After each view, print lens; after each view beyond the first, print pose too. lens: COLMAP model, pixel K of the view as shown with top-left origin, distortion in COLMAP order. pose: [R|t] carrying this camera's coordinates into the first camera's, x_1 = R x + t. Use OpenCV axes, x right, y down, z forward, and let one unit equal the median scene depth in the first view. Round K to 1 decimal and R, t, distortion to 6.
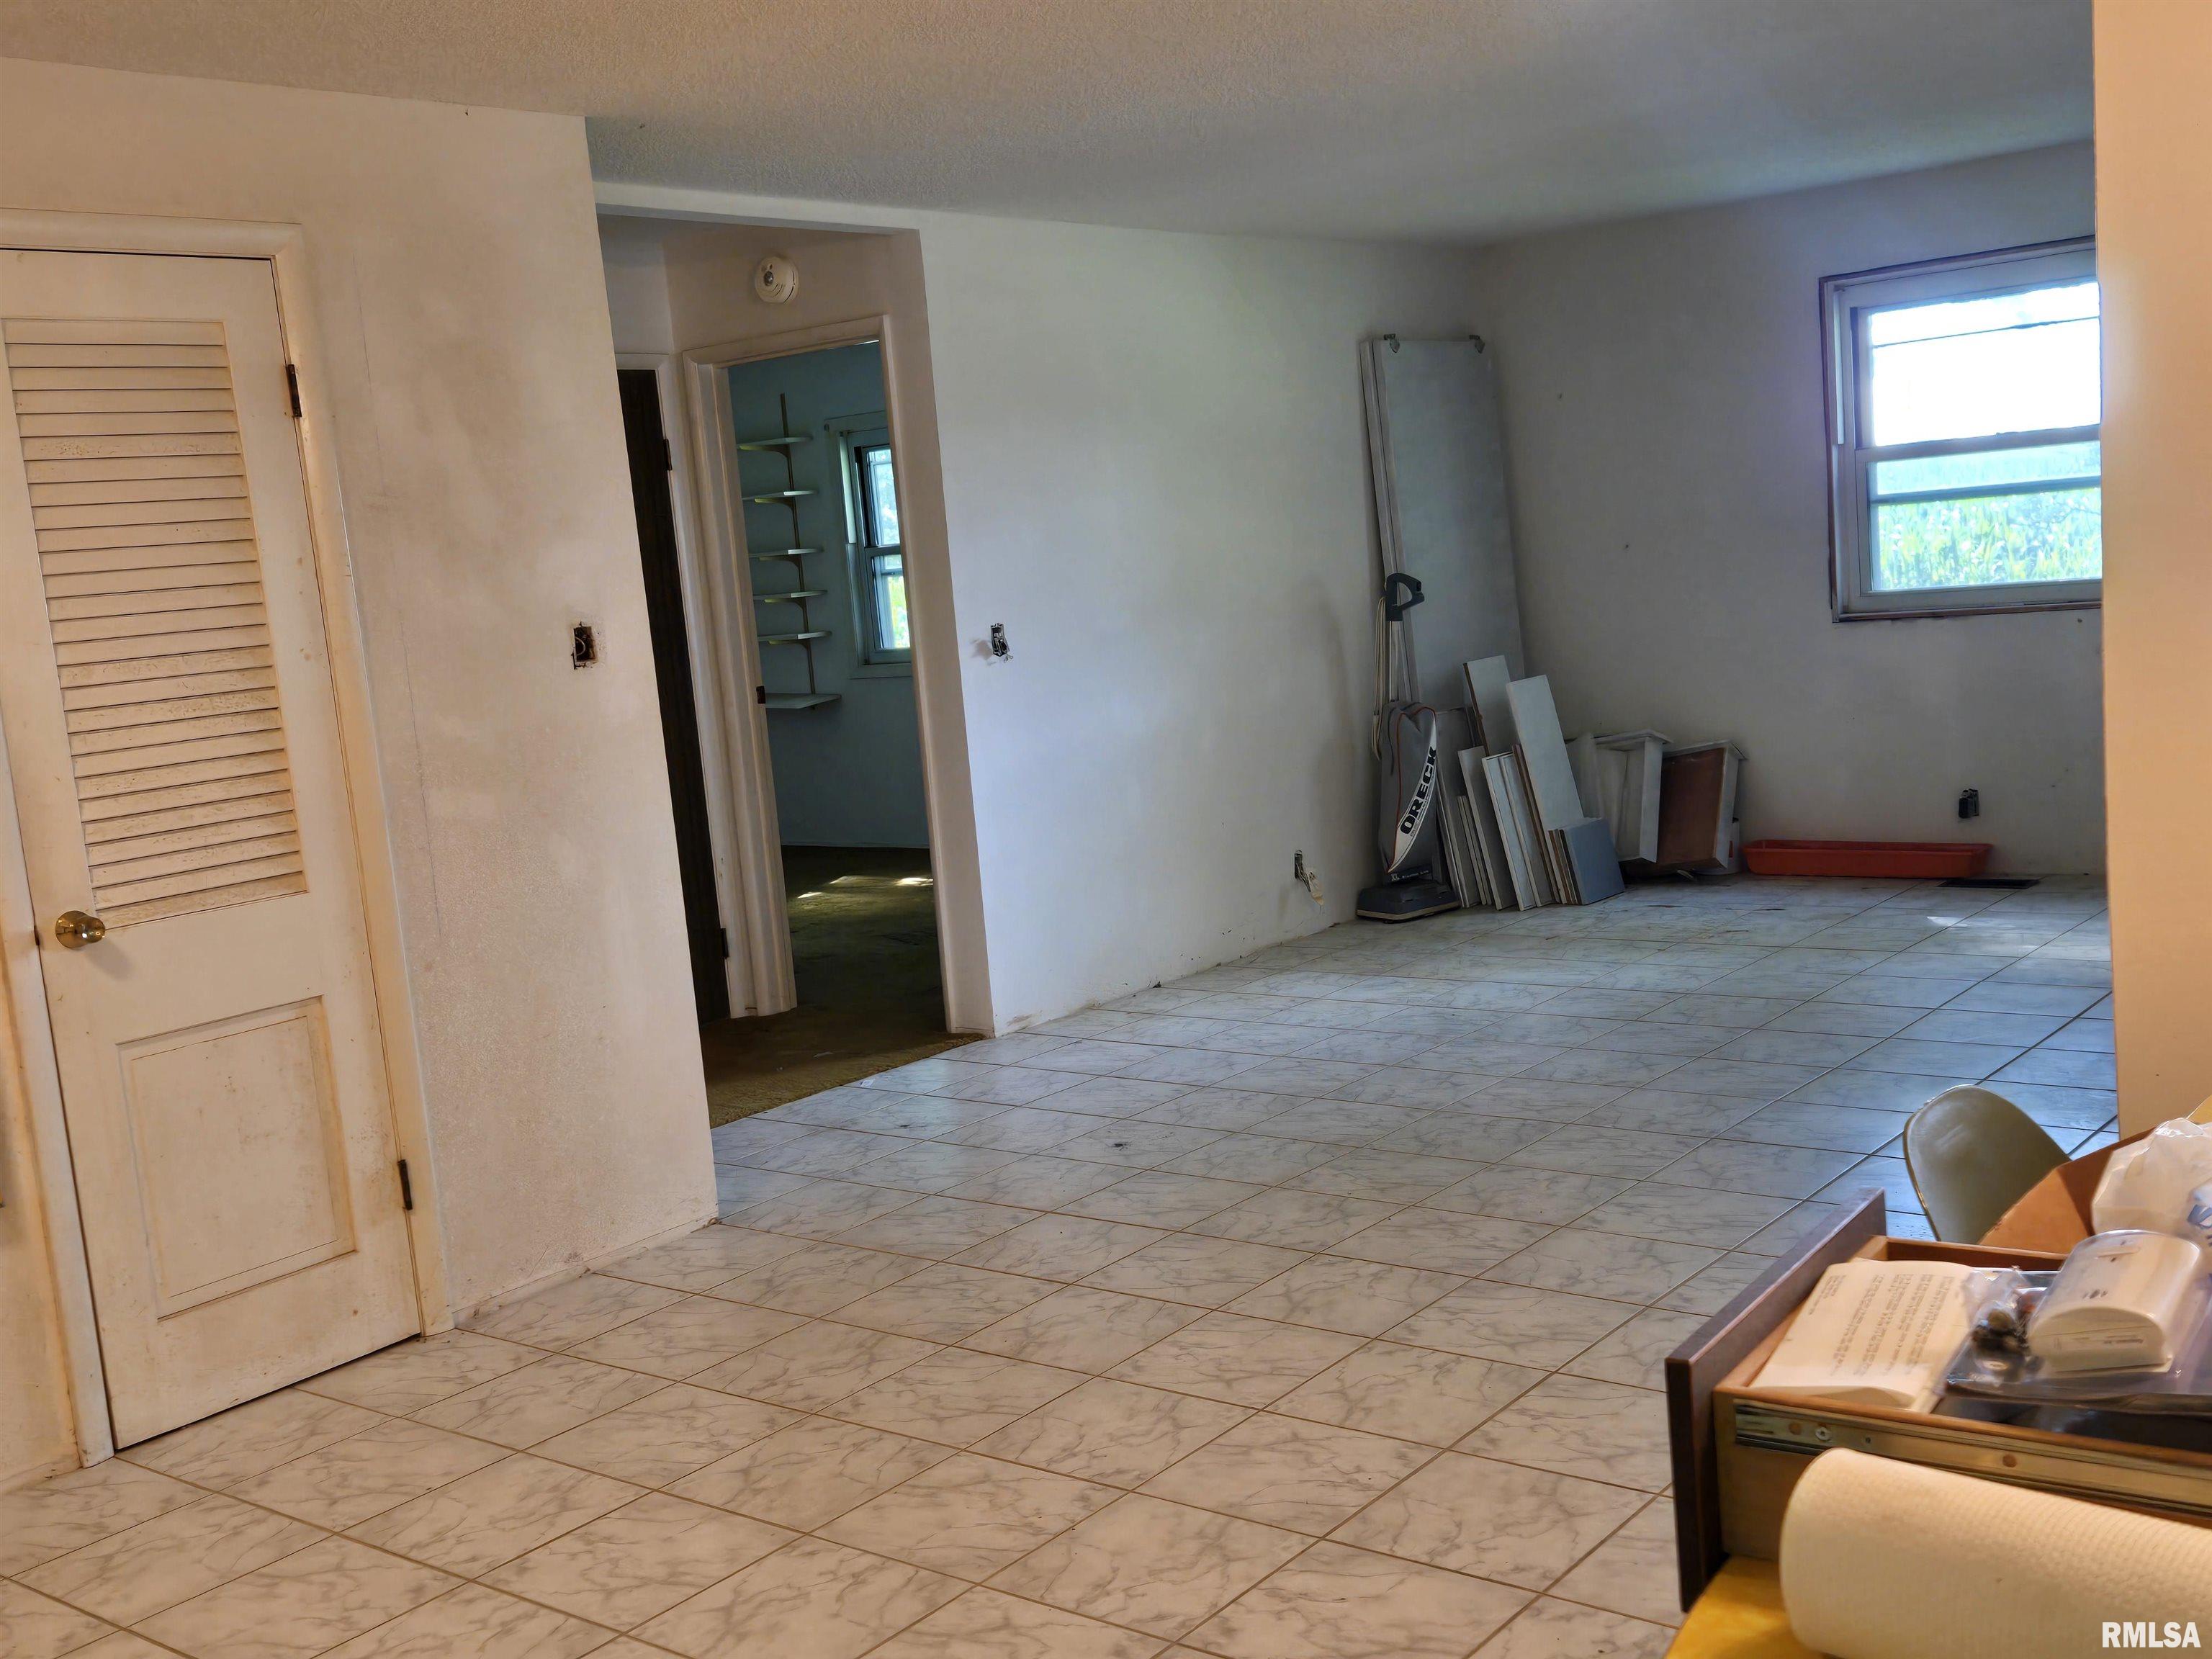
lens RADIAL K [[2301.3, 0, 1106.8], [0, 2301.3, 855.2], [0, 0, 1]] dist [0.106105, -0.132756]
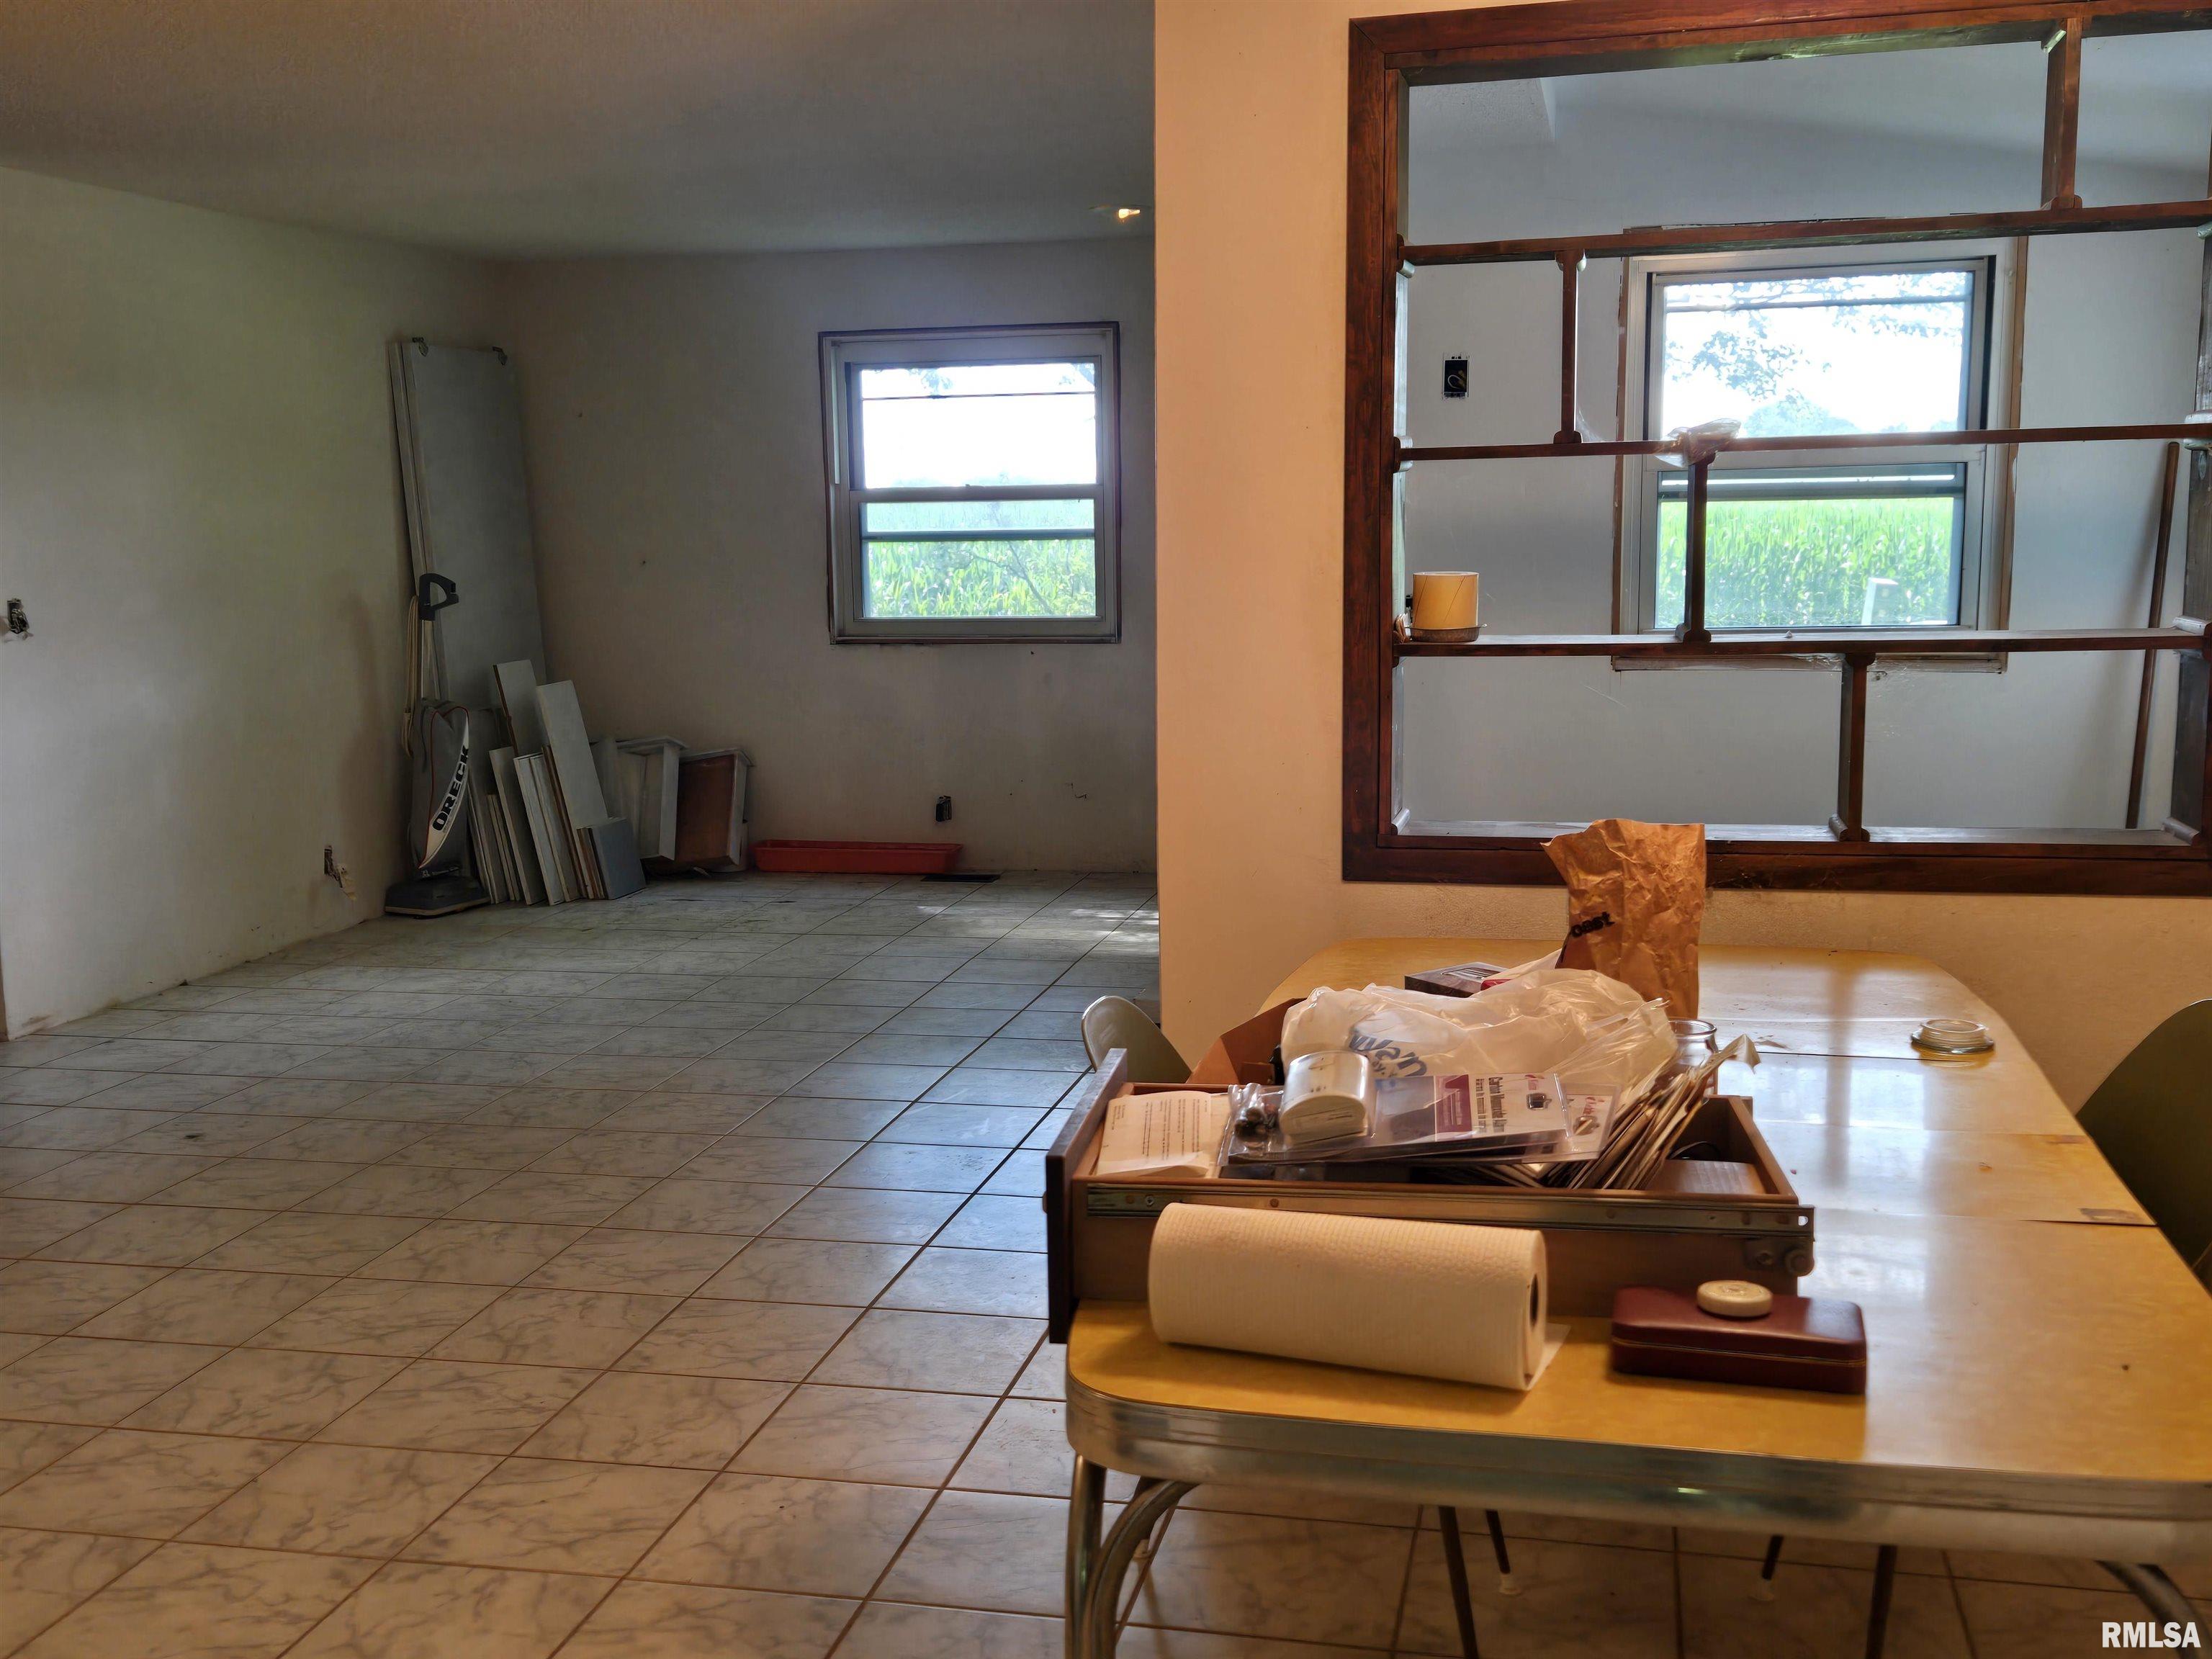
lens RADIAL K [[2301.3, 0, 1106.8], [0, 2301.3, 855.2], [0, 0, 1]] dist [0.106105, -0.132756]
pose [[0.893543, 0.003119, 0.448966, -0.094925], [0.000621, 0.999966, -0.008181, 0.014686], [-0.448976, 0.007589, 0.893511, -0.063749]]
